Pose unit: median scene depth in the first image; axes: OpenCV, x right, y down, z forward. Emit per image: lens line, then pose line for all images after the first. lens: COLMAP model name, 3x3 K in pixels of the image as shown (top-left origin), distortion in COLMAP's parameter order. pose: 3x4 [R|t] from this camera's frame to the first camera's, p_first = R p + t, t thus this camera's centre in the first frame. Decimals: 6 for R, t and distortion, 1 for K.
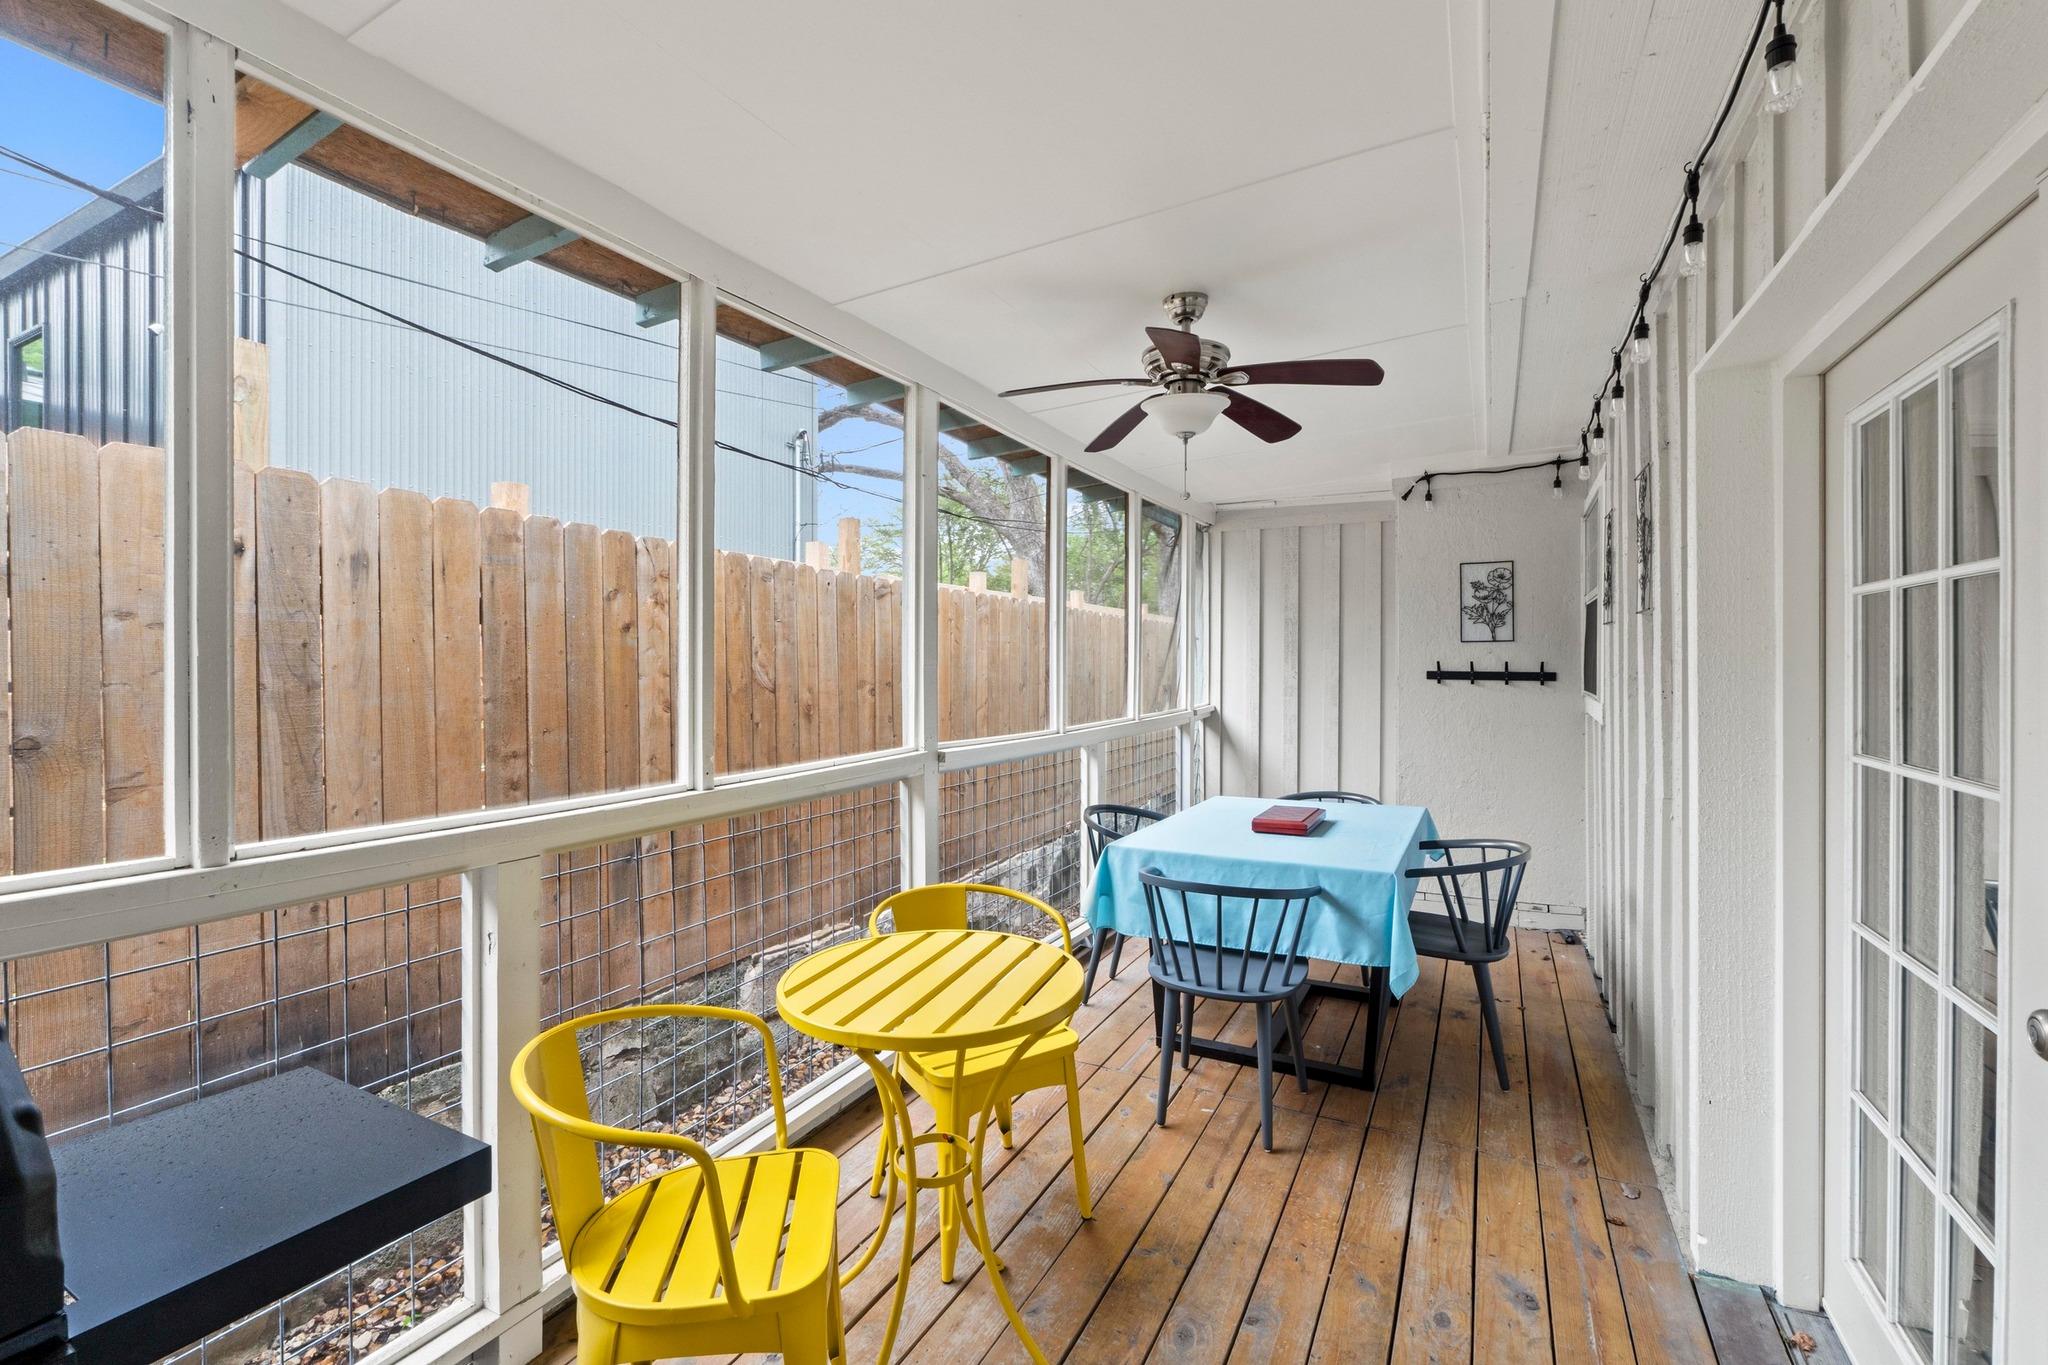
lens RADIAL K [[878.9, 0, 1027.6], [0, 878.9, 672.1], [0, 0, 1]] dist [-0.003882, -0.000743]
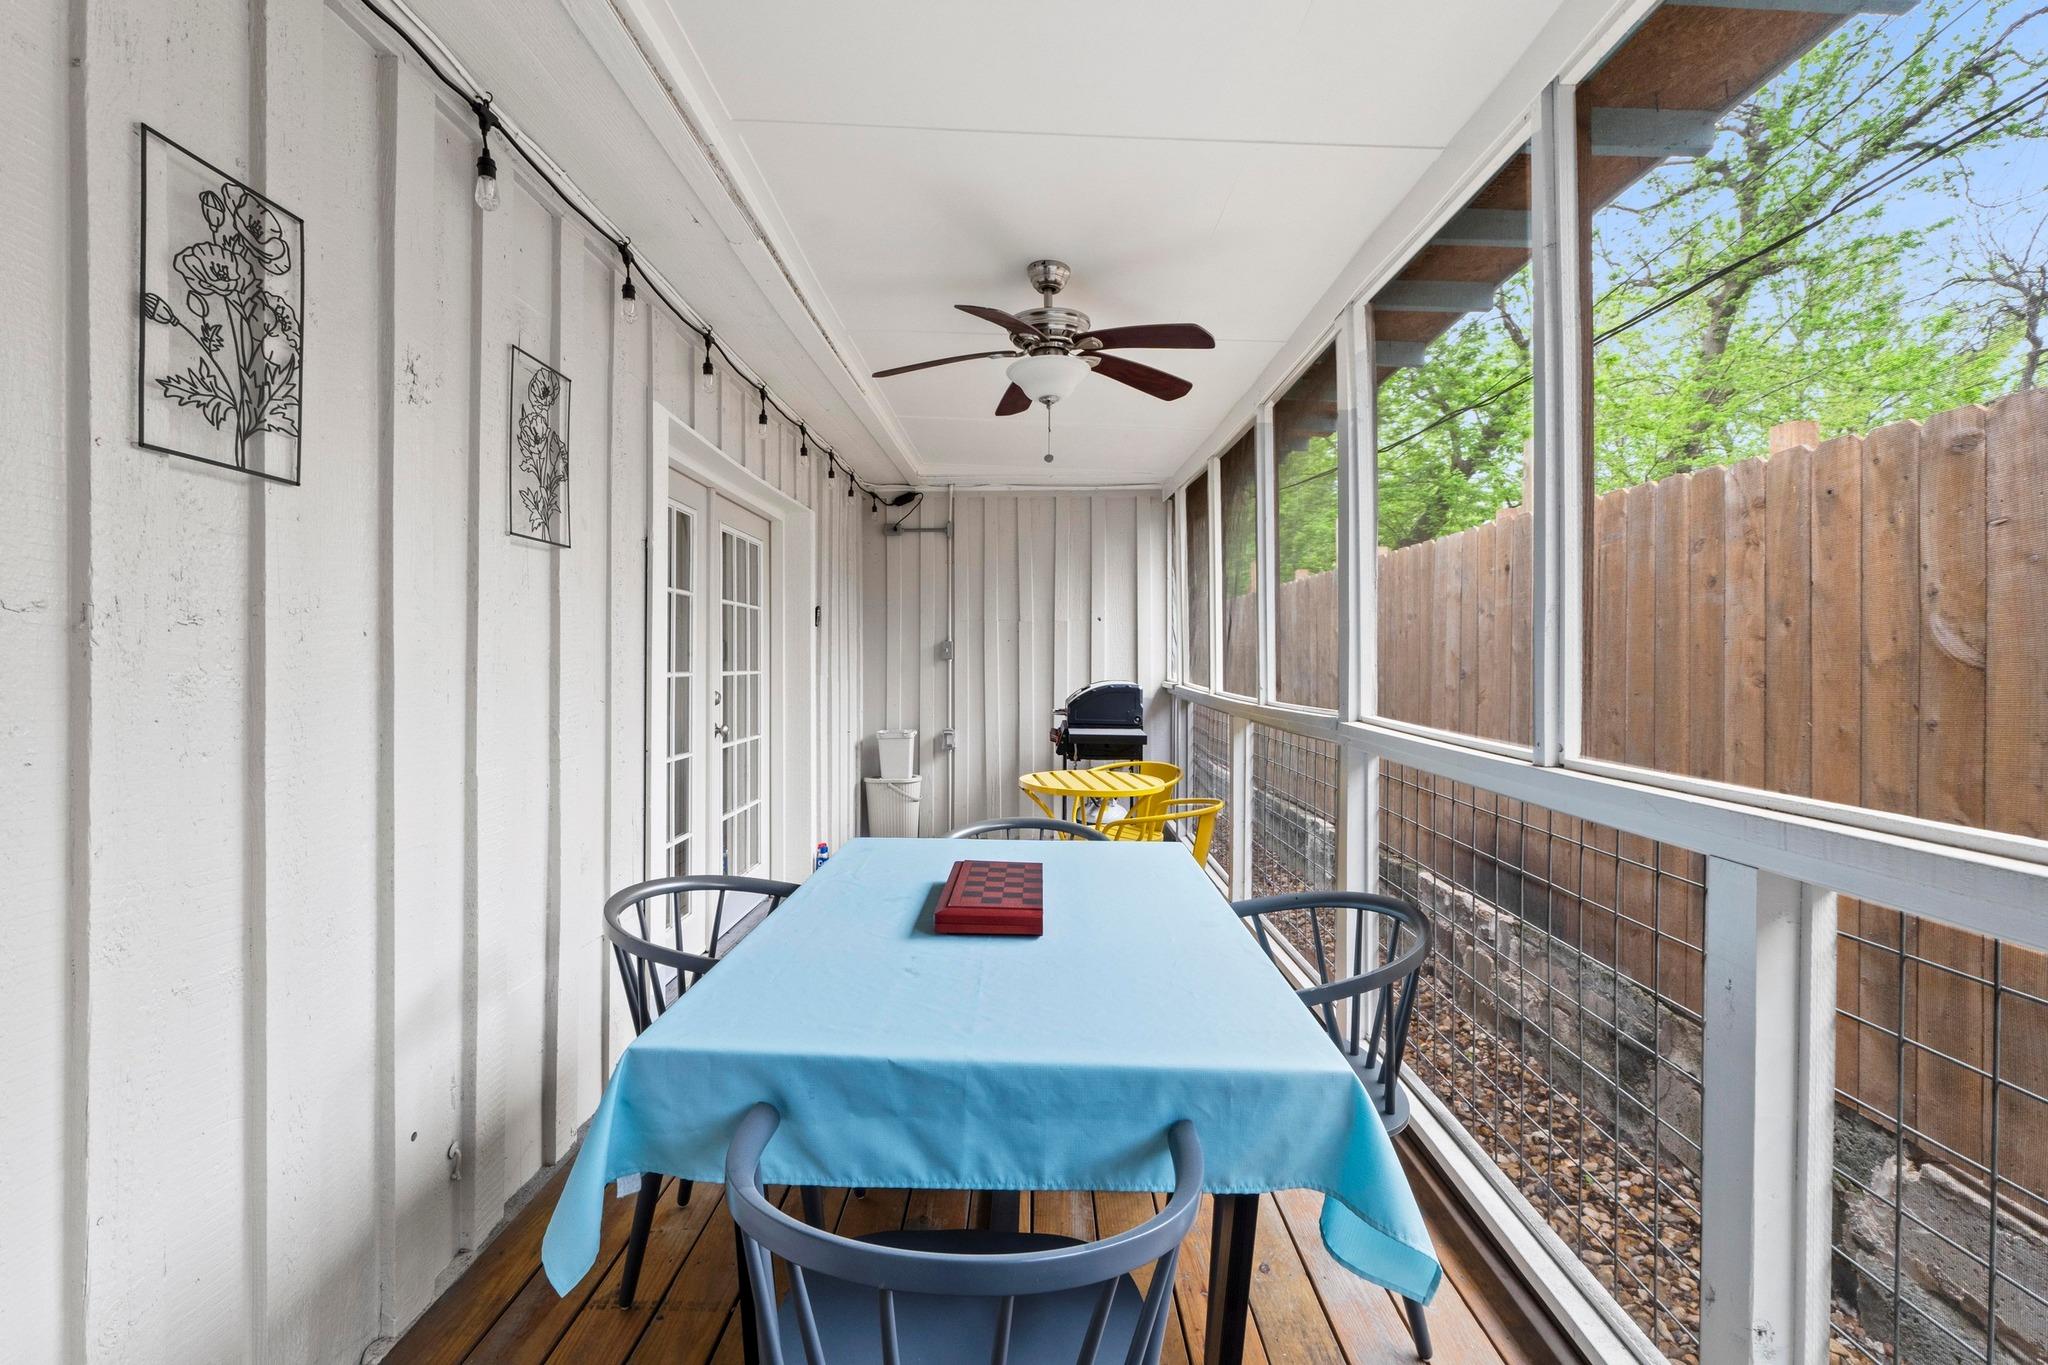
lens RADIAL K [[878.9, 0, 1027.6], [0, 878.9, 672.1], [0, 0, 1]] dist [-0.003882, -0.000743]
pose [[-0.873990, 0.001850, -0.485941, 0.540555], [-0.008353, 0.999788, 0.018829, 0.026351], [0.485872, 0.020516, -0.873789, 1.469162]]
